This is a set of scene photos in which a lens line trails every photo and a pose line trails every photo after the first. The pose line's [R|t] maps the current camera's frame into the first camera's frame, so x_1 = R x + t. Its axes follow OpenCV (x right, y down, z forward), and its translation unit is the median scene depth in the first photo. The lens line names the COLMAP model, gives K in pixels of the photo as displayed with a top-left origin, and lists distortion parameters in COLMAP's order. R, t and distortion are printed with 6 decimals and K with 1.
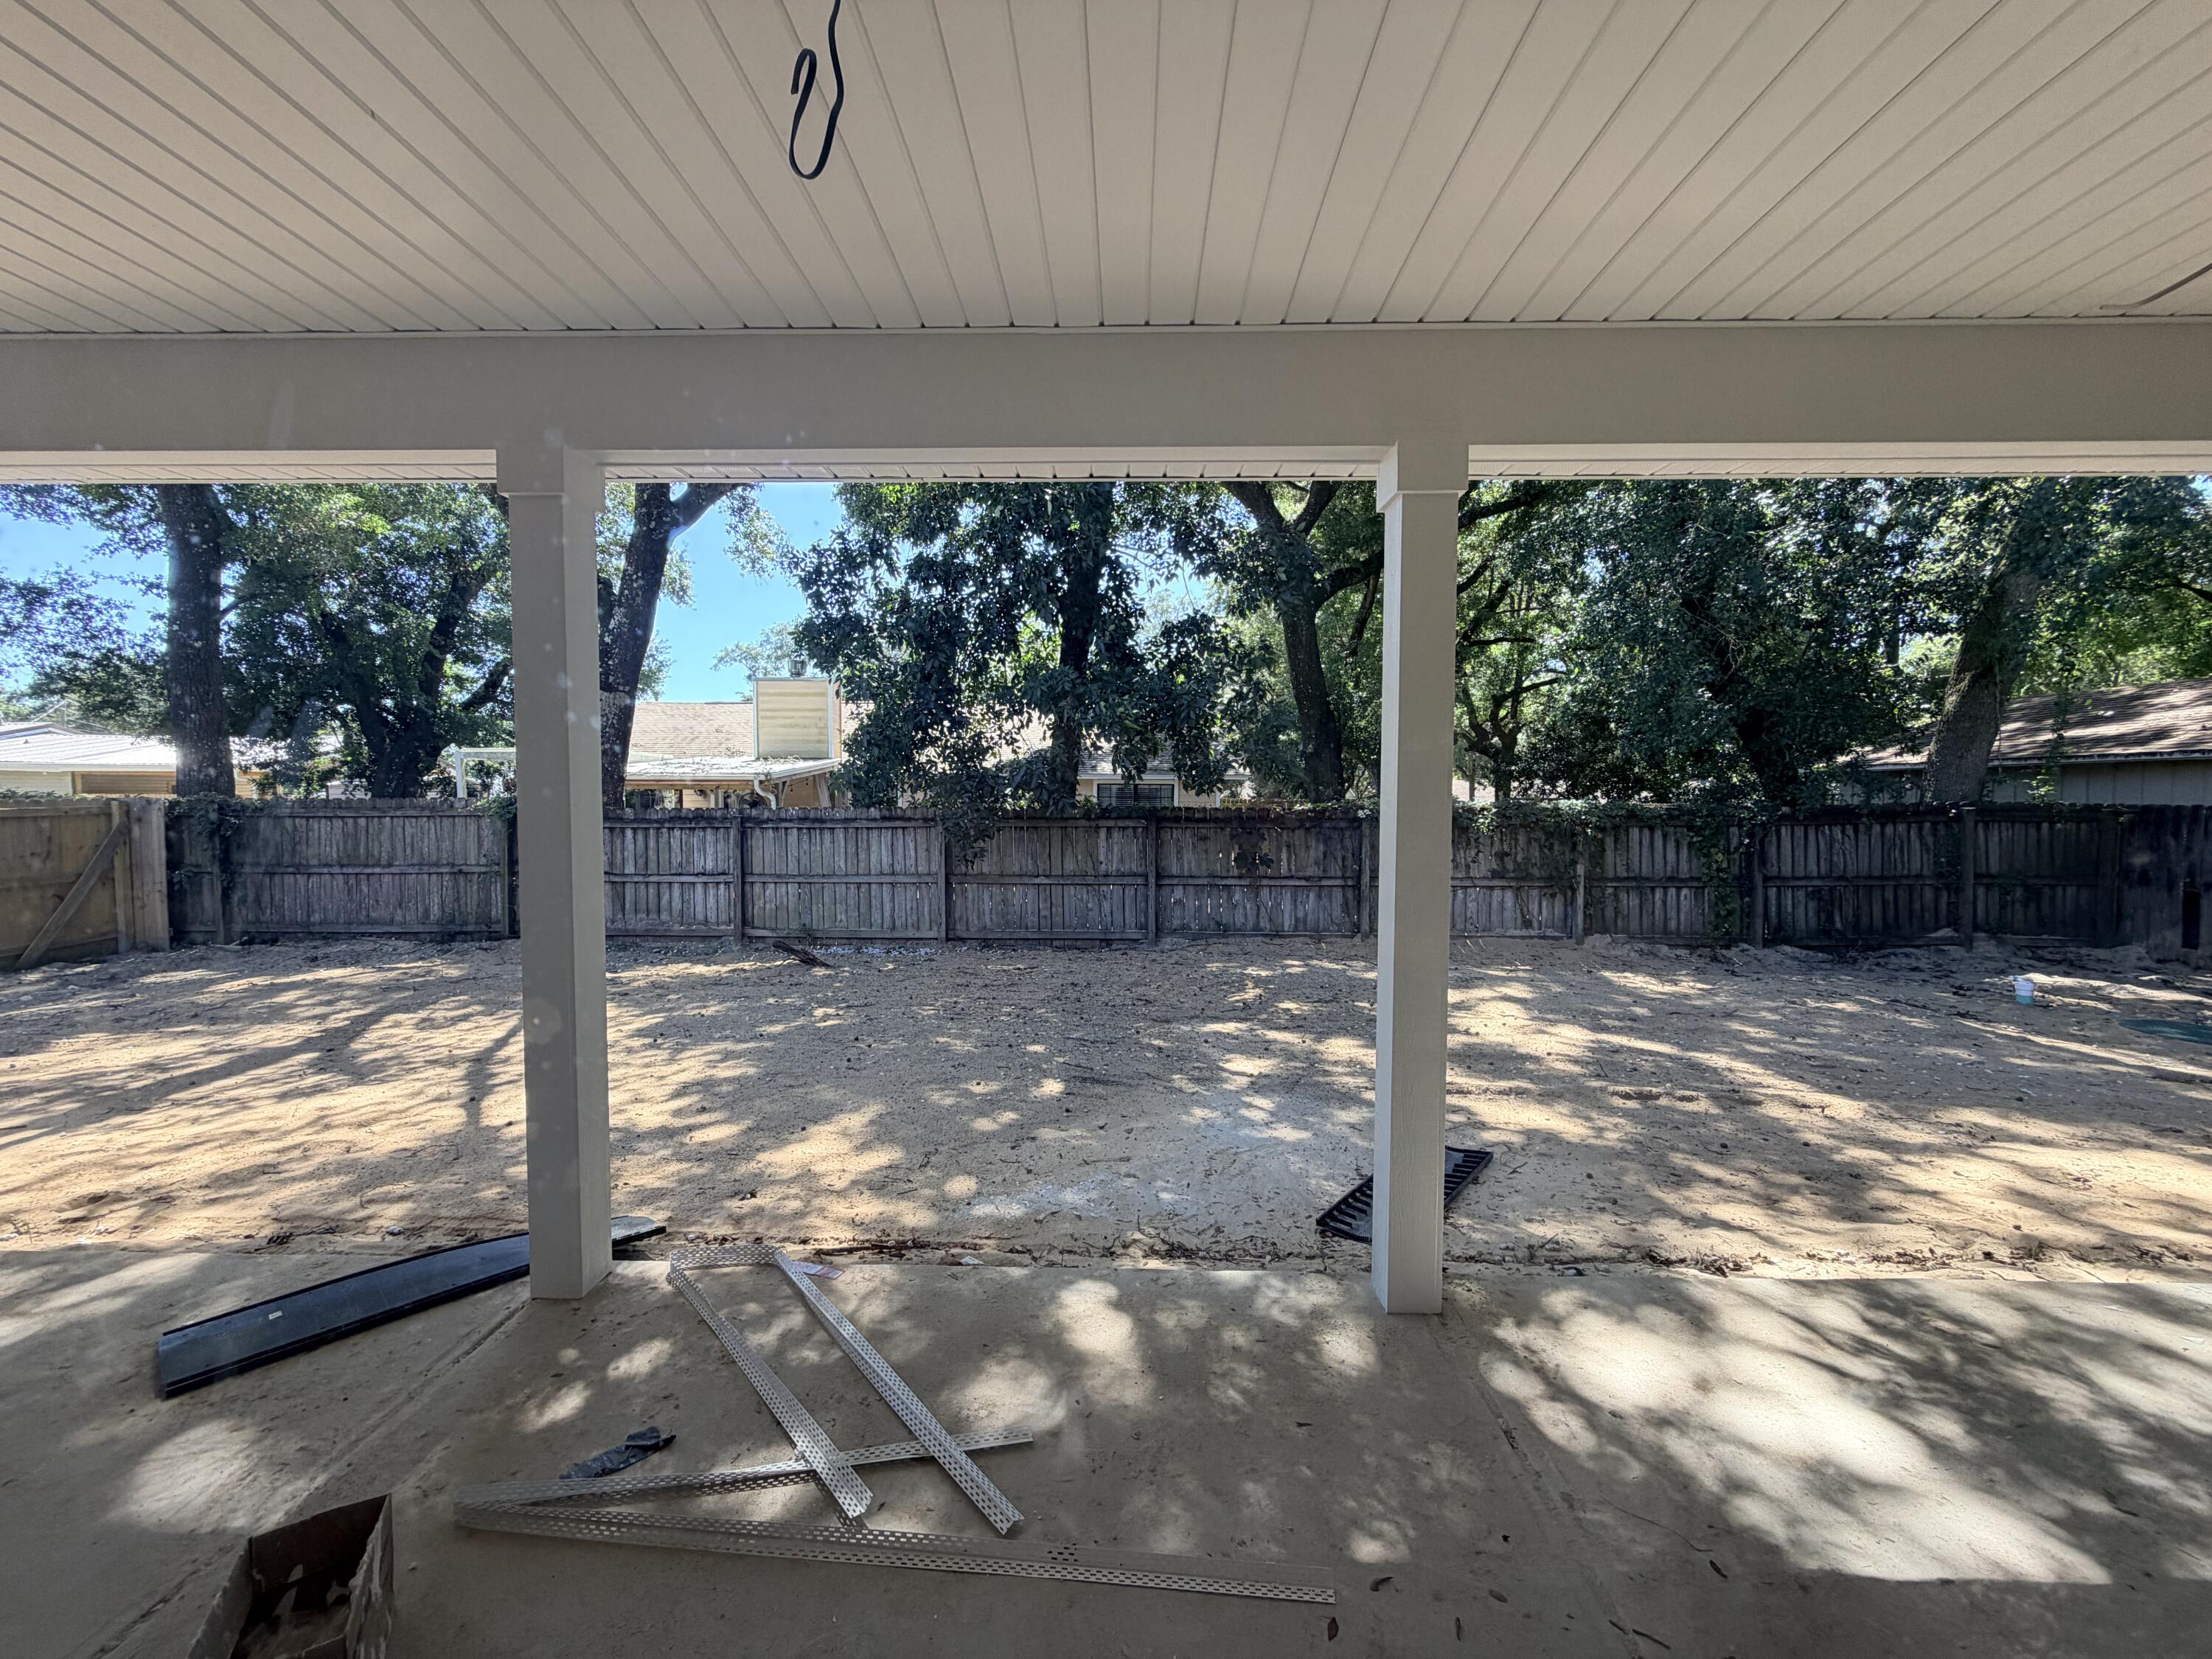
lens RADIAL K [[882.3, 0, 1114.5], [0, 882.3, 824.3], [0, 0, 1]] dist [0.000735, 0.000668]
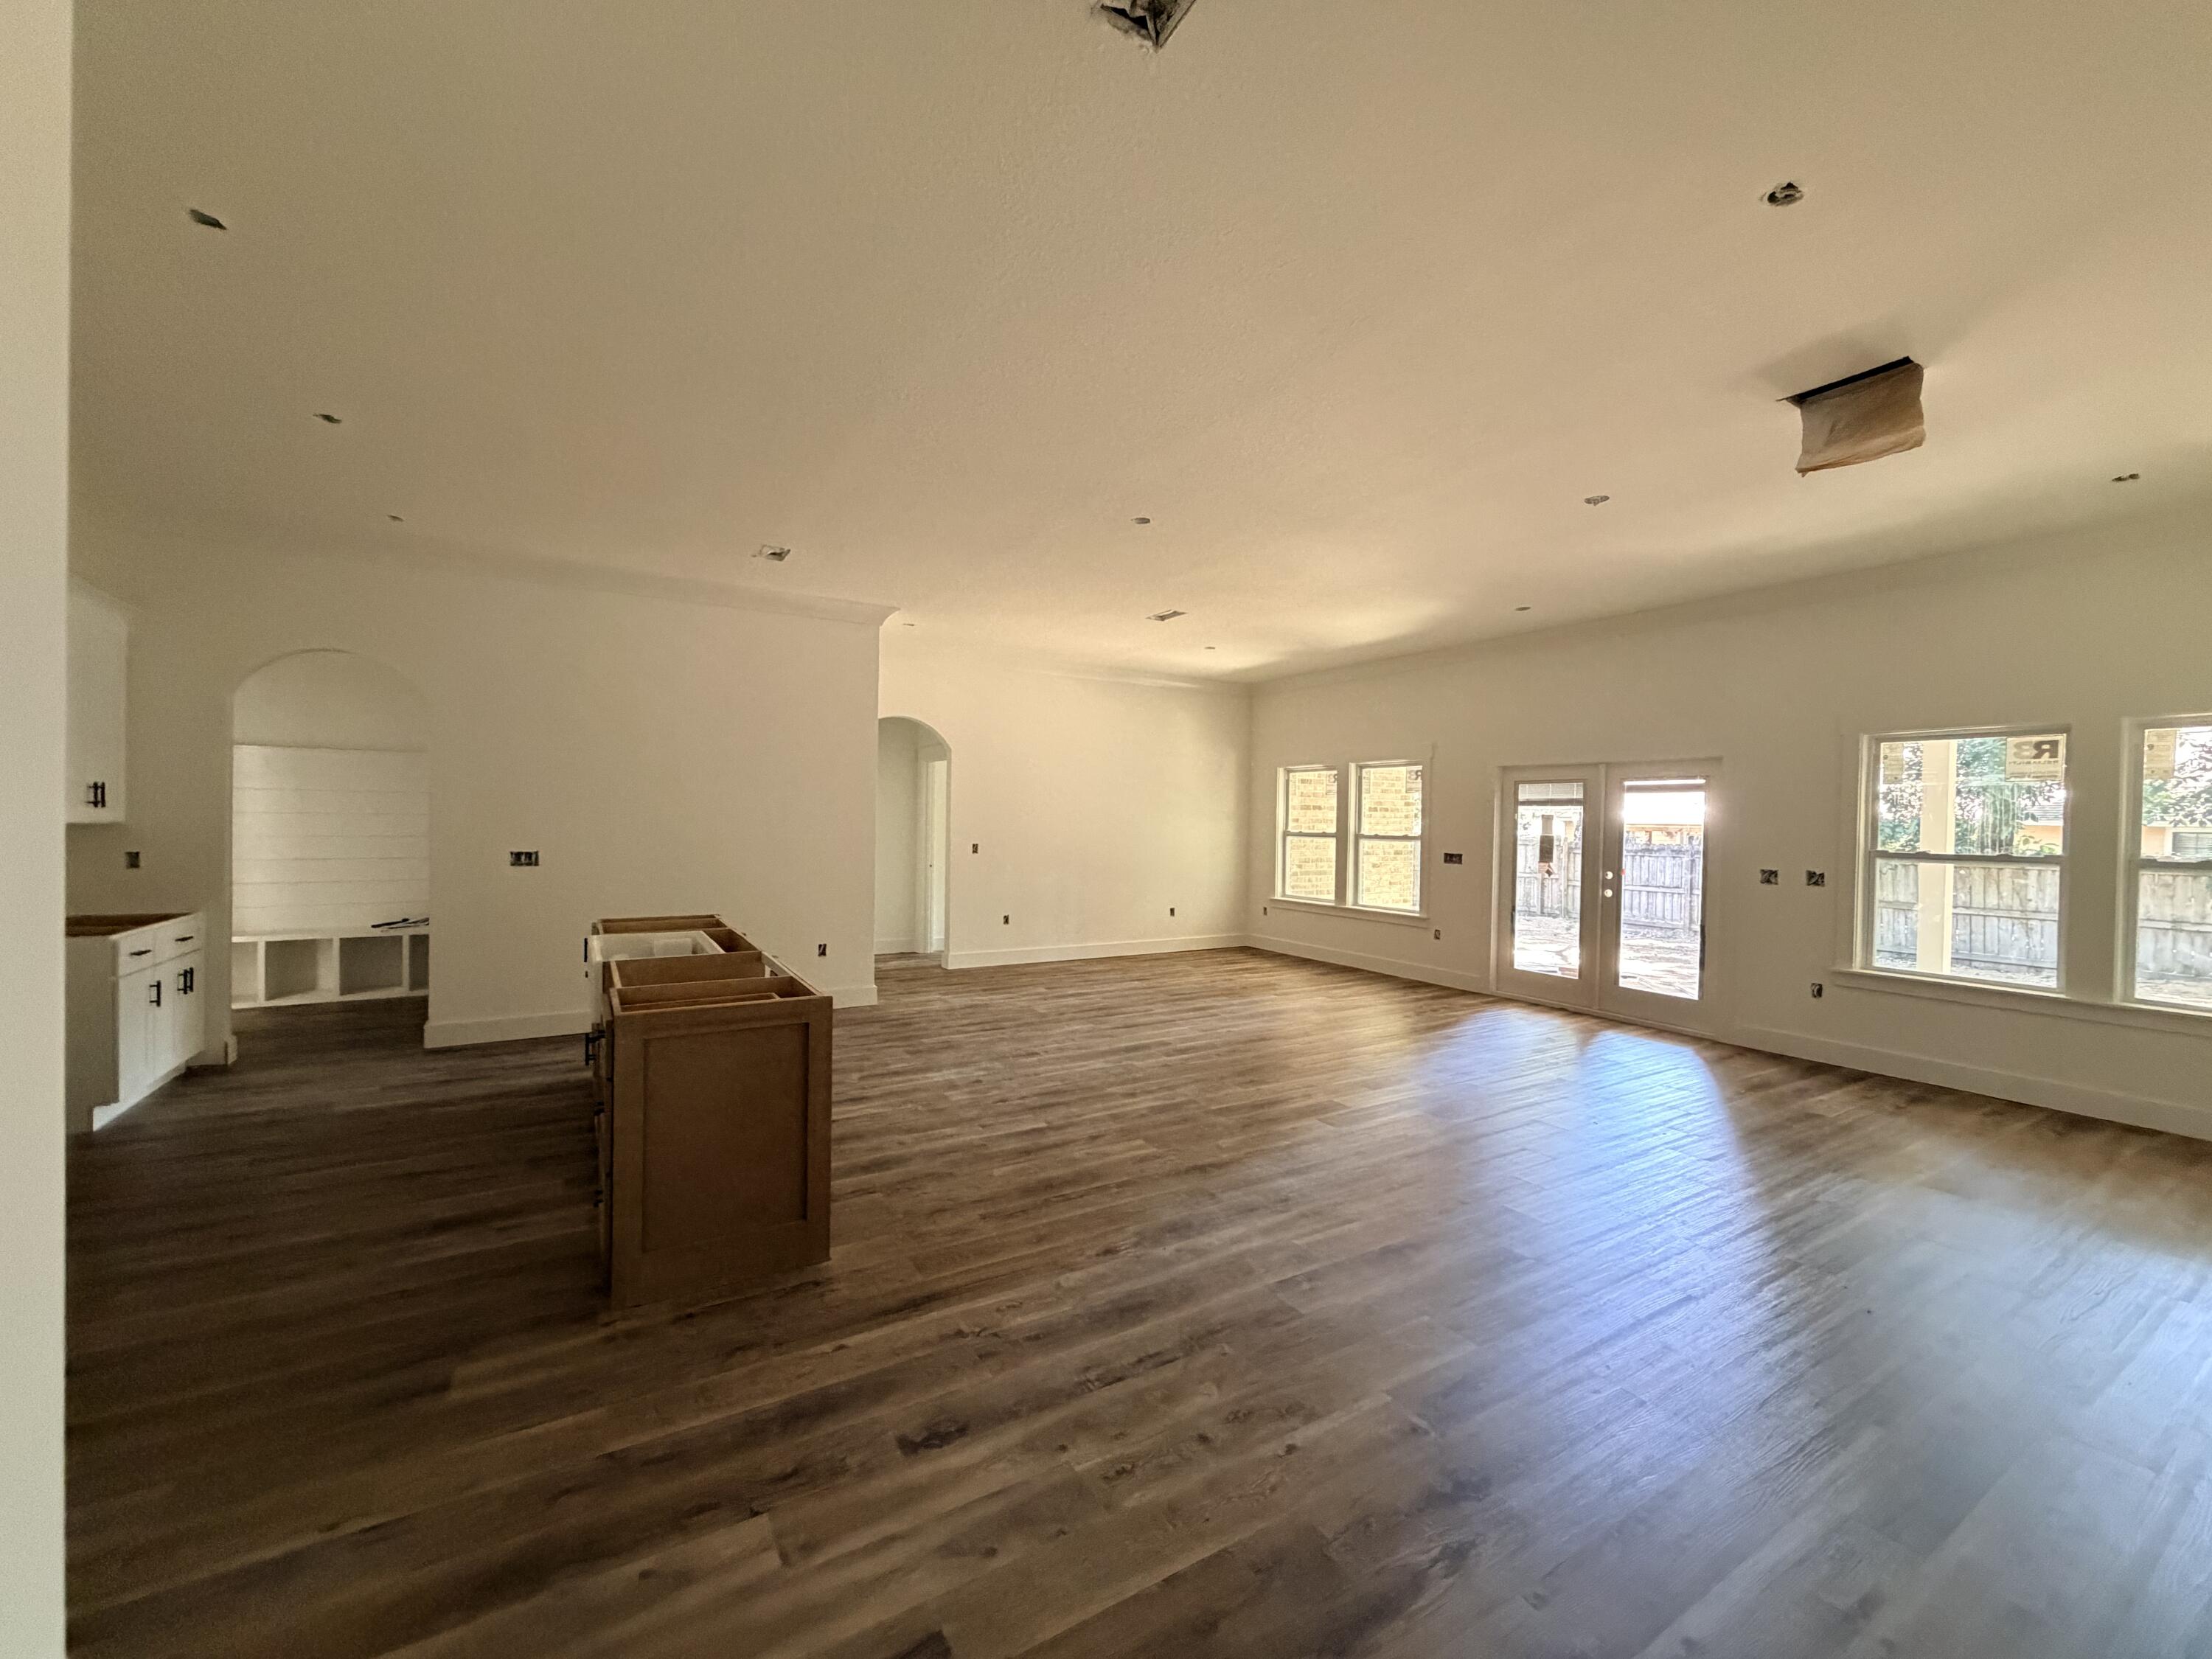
lens RADIAL K [[882.3, 0, 1105.2], [0, 882.3, 838.6], [0, 0, 1]] dist [0.000735, 0.000668]
pose [[0.531423, 0.020913, -0.846848, 0.331859], [-0.045086, 0.998977, -0.003623, 0.023005], [0.845906, 0.040106, 0.531822, -0.670399]]
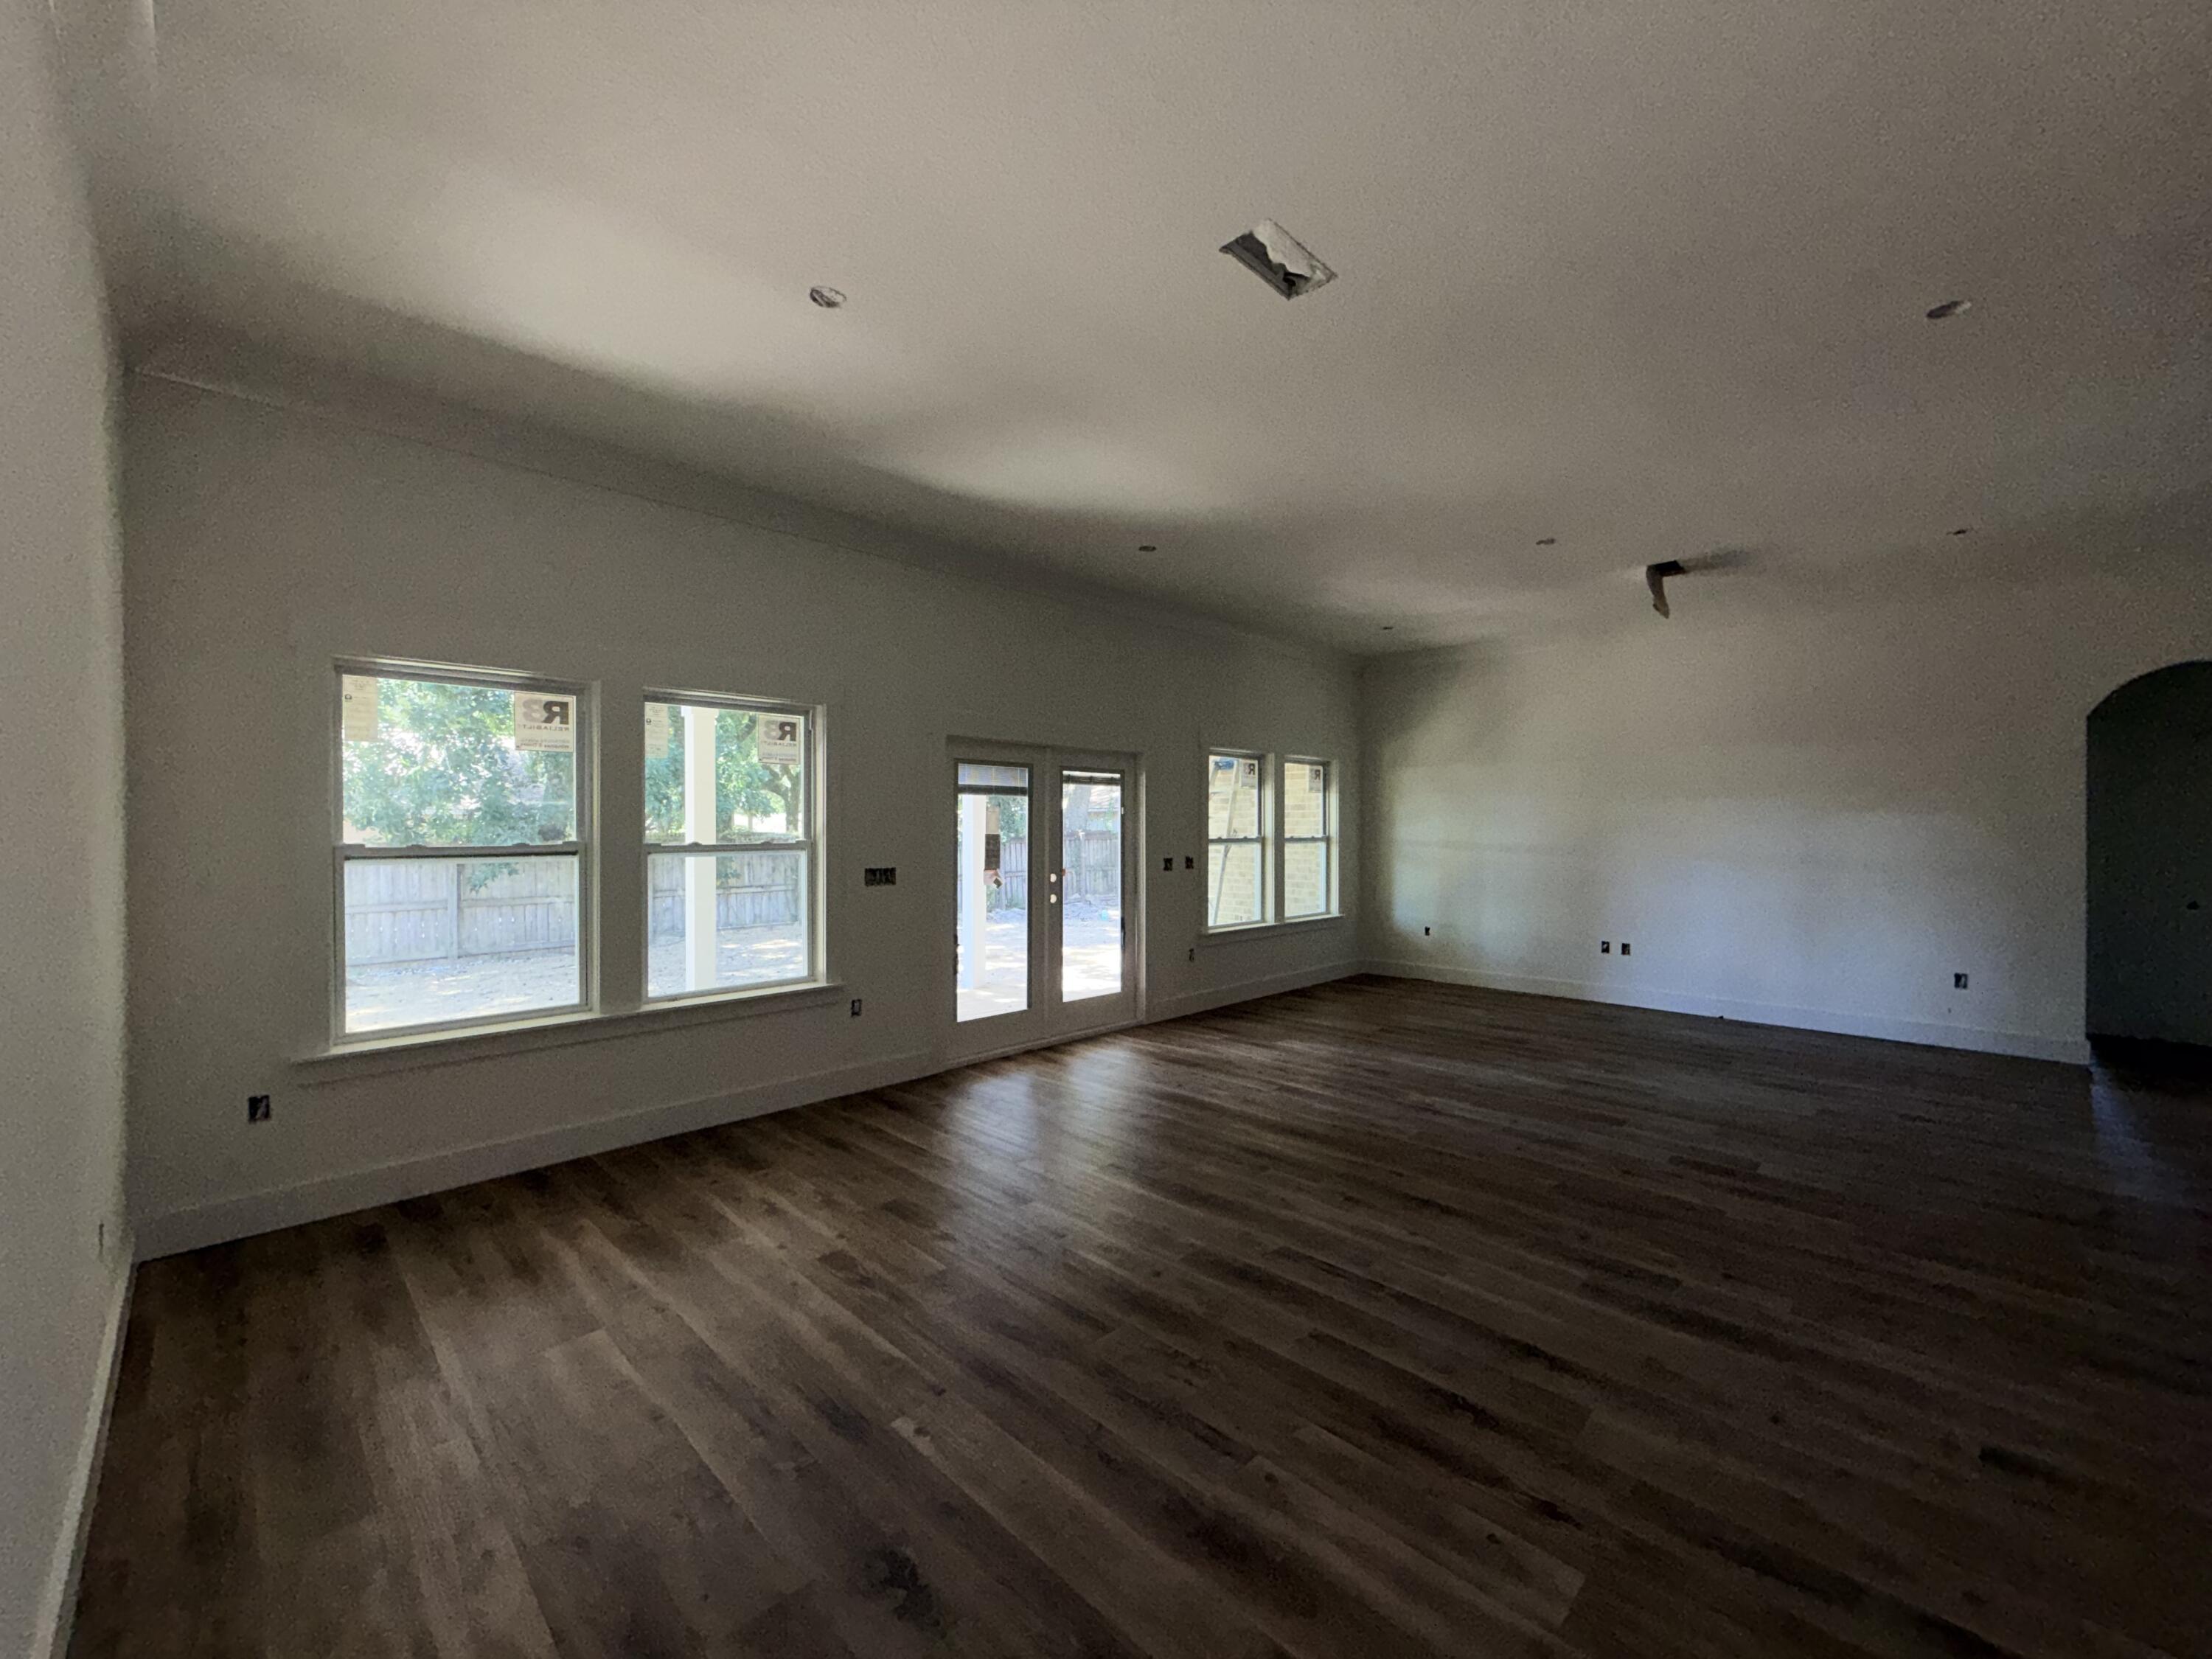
lens RADIAL K [[882.3, 0, 1103.9], [0, 882.3, 828.2], [0, 0, 1]] dist [0.000735, 0.000668]
pose [[0.691195, -0.007357, 0.722631, -0.435412], [0.030077, 0.999375, -0.018594, 0.010109], [-0.722042, 0.034587, 0.690984, -0.408979]]
